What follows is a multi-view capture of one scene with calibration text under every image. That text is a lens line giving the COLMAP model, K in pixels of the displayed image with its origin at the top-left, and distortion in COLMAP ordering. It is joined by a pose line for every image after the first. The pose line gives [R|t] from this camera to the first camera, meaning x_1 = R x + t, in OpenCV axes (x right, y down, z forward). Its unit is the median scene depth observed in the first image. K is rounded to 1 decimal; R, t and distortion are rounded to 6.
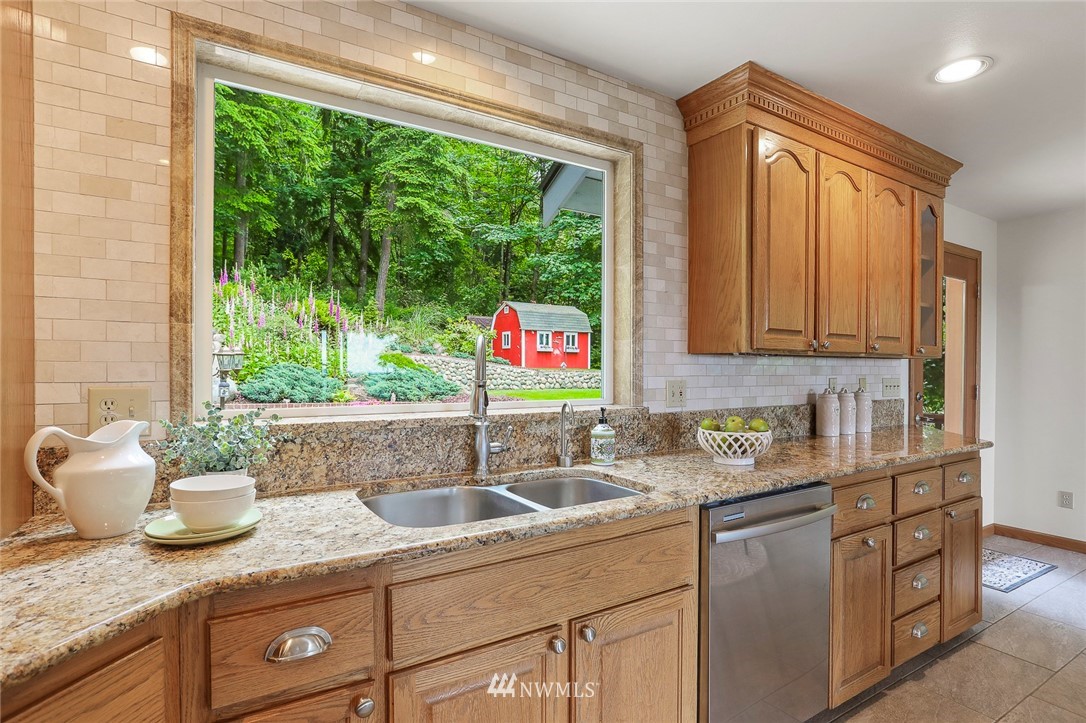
lens RADIAL K [[545.1, 0, 541.8], [0, 545.1, 371.3], [0, 0, 1]] dist [-0.051193, 0.026435]
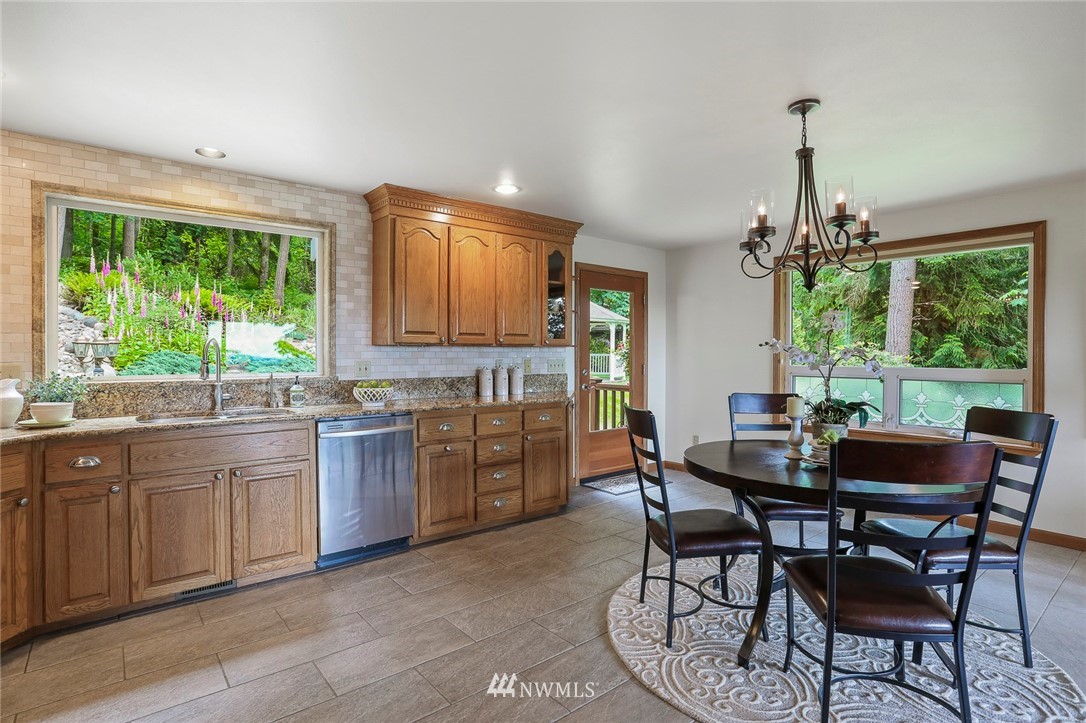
lens RADIAL K [[545.1, 0, 534.8], [0, 545.1, 353.9], [0, 0, 1]] dist [-0.051193, 0.026435]
pose [[0.991533, -0.004949, 0.129761, 0.584839], [0.005714, 0.999968, -0.005522, 0.007158], [-0.129730, 0.006217, 0.991530, -0.781920]]
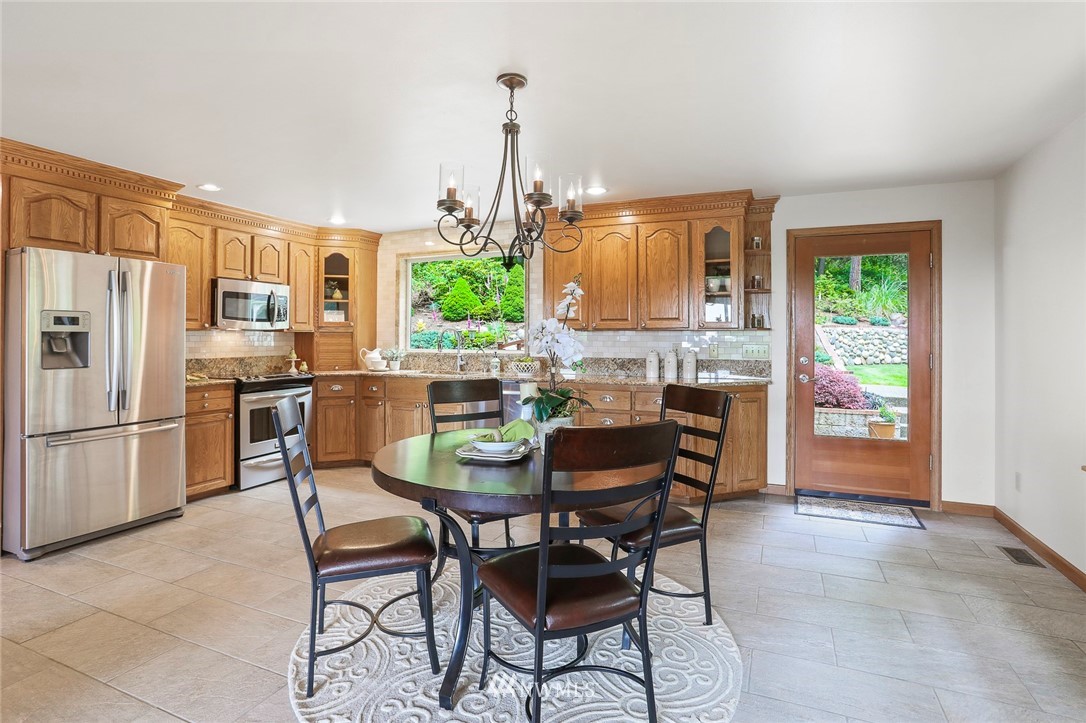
lens RADIAL K [[545.1, 0, 528.2], [0, 545.1, 328.9], [0, 0, 1]] dist [-0.051193, 0.026435]
pose [[0.567957, -0.017376, -0.822875, 2.144137], [-0.004843, 0.999689, -0.024453, 0.015086], [0.823044, 0.017873, 0.567697, -0.362228]]
